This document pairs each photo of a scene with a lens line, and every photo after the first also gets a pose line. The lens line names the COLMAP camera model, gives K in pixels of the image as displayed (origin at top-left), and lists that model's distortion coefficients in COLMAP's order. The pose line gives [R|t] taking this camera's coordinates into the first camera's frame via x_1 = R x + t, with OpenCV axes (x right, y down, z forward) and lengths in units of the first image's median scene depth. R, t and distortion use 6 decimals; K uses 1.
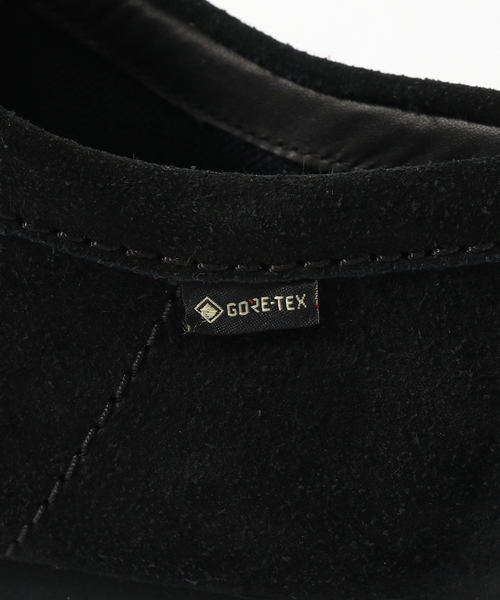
lens RADIAL K [[1604.1, 0, 249.5], [0, 1604.1, 300.1], [0, 0, 1]] dist [0.169845, 0.000000]
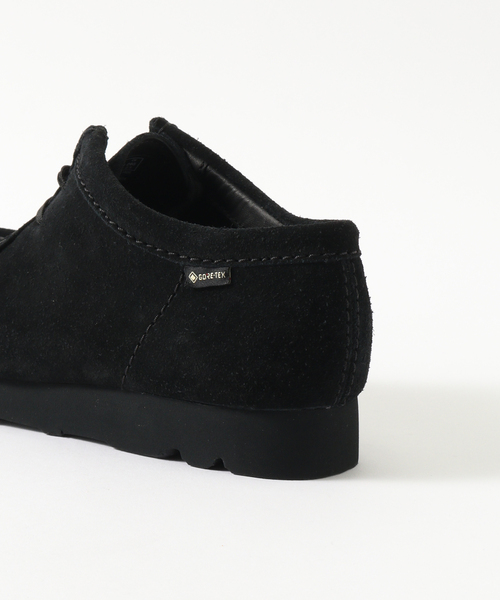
lens RADIAL K [[1604.1, 0, 250.2], [0, 1604.1, 299.9], [0, 0, 1]] dist [0.169845, 0.000000]
pose [[0.913305, 0.073331, -0.400619, 1.114570], [-0.188466, 0.948098, -0.256108, 0.696169], [0.361046, 0.309408, 0.879723, -1.267940]]
